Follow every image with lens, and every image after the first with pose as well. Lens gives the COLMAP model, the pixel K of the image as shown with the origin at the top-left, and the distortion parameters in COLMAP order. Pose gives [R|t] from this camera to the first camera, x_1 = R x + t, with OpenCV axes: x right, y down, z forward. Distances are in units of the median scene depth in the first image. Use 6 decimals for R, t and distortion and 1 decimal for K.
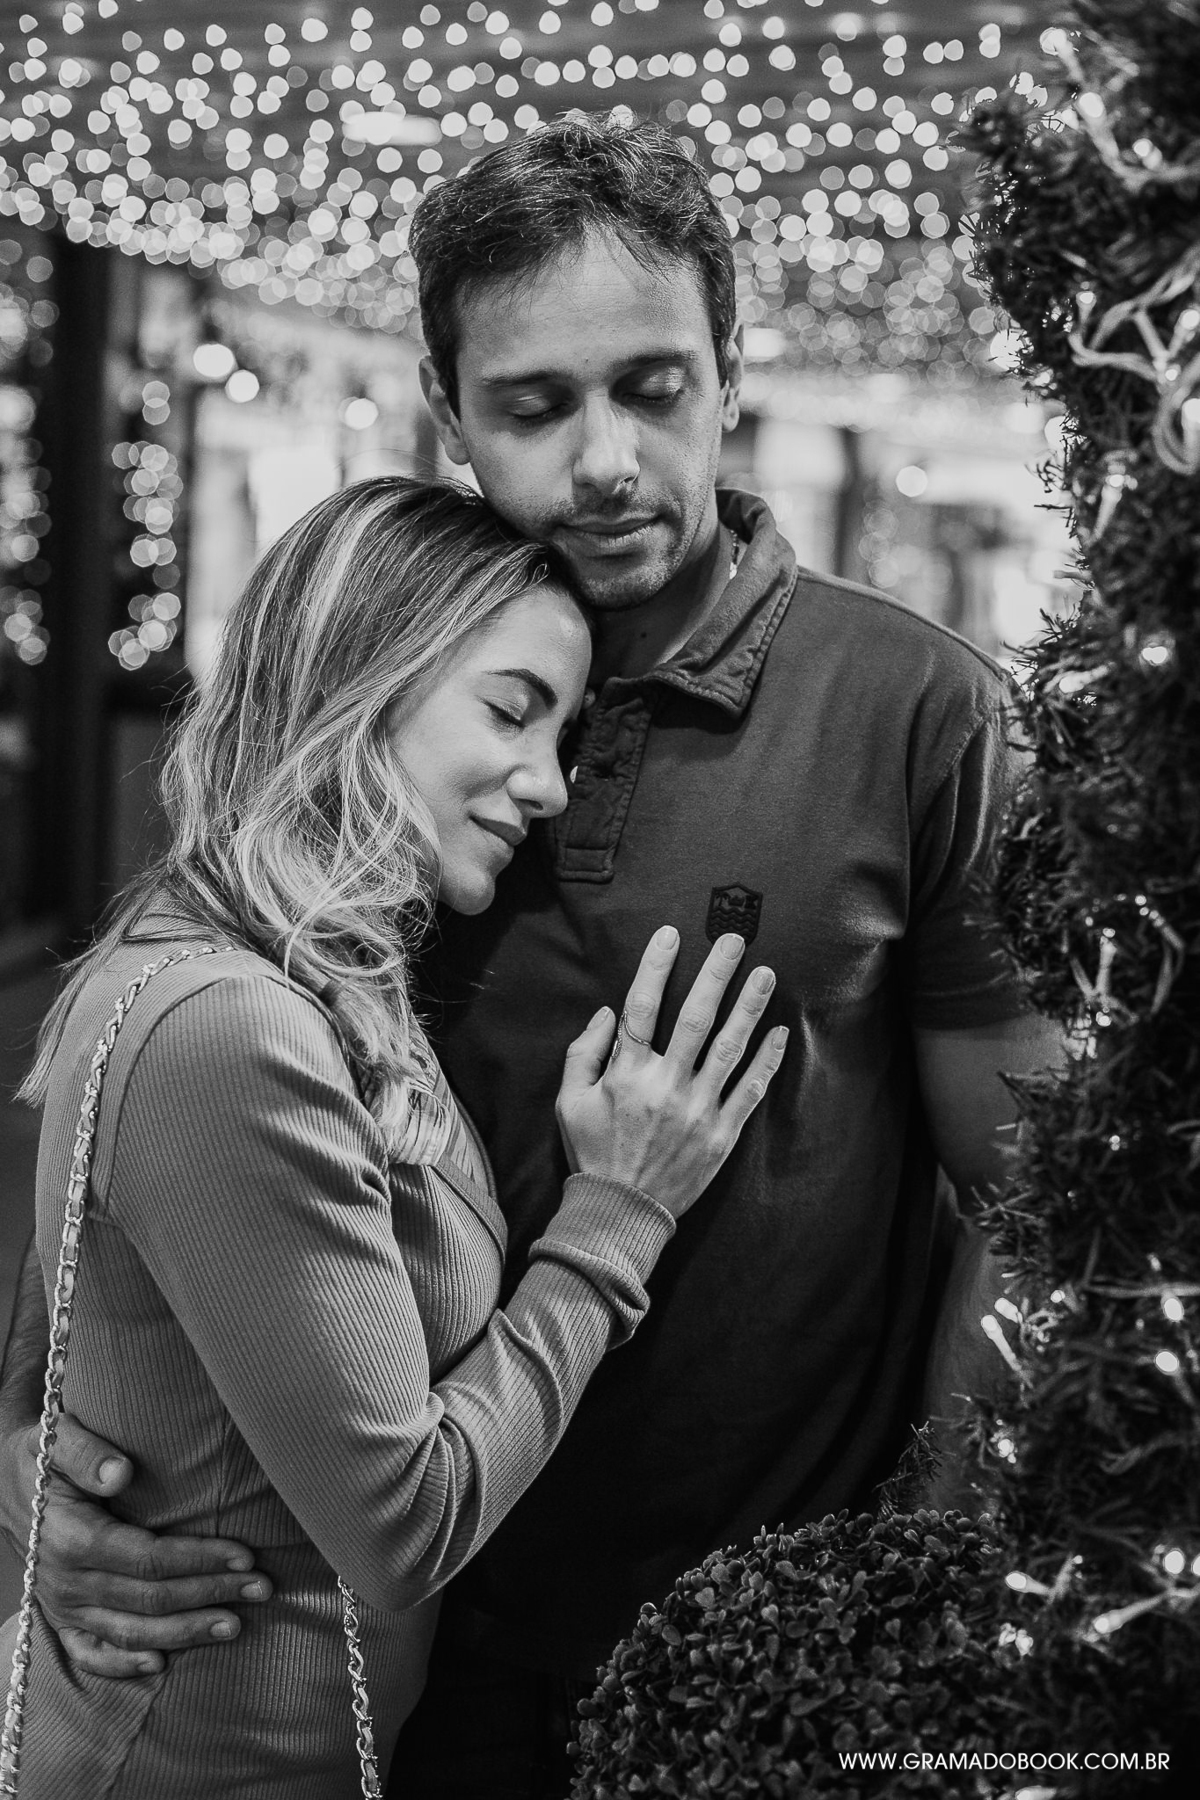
lens RADIAL K [[2647.2, 0, 597.4], [0, 2647.2, 893.1], [0, 0, 1]] dist [-0.124794, 0.000000]
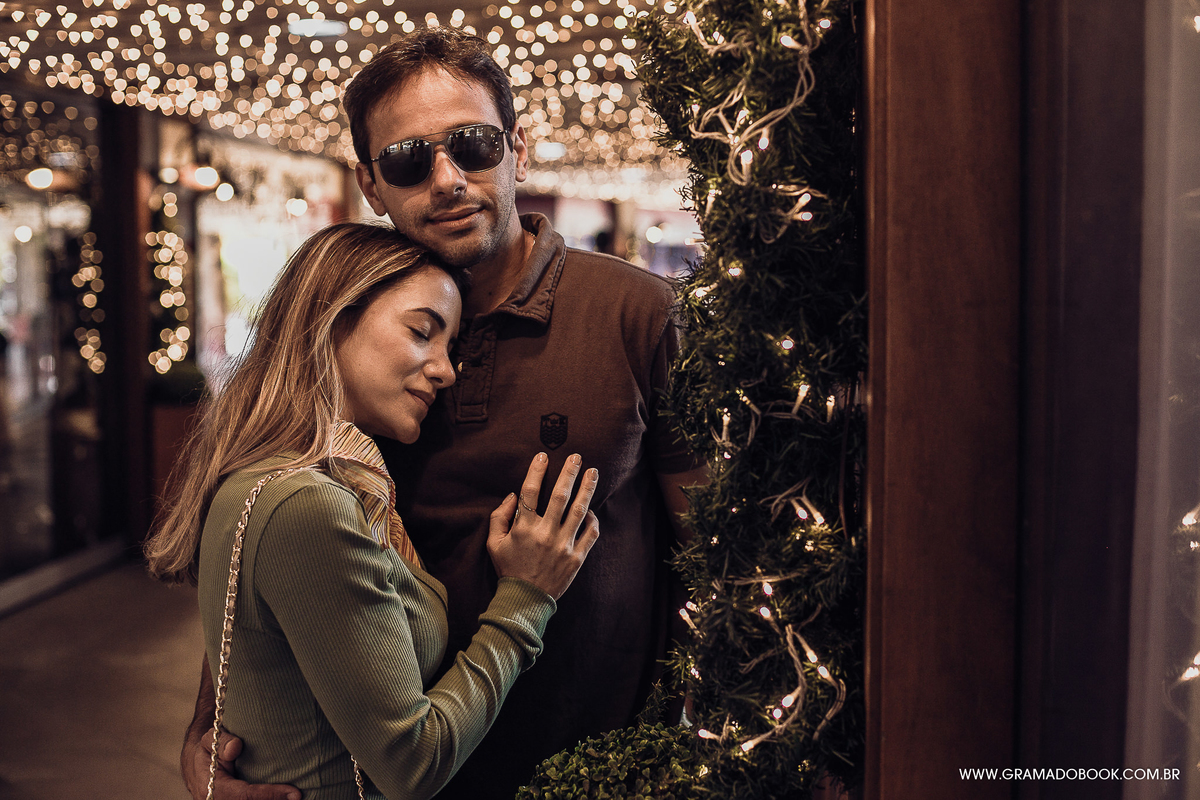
lens RADIAL K [[1764.8, 0, 602.3], [0, 1764.8, 402.8], [0, 0, 1]] dist [-0.124794, 0.000000]
pose [[0.995236, -0.054233, 0.081014, -0.012291], [0.059427, 0.996234, -0.063143, 0.080923], [-0.077285, 0.067657, 0.994711, -0.328240]]
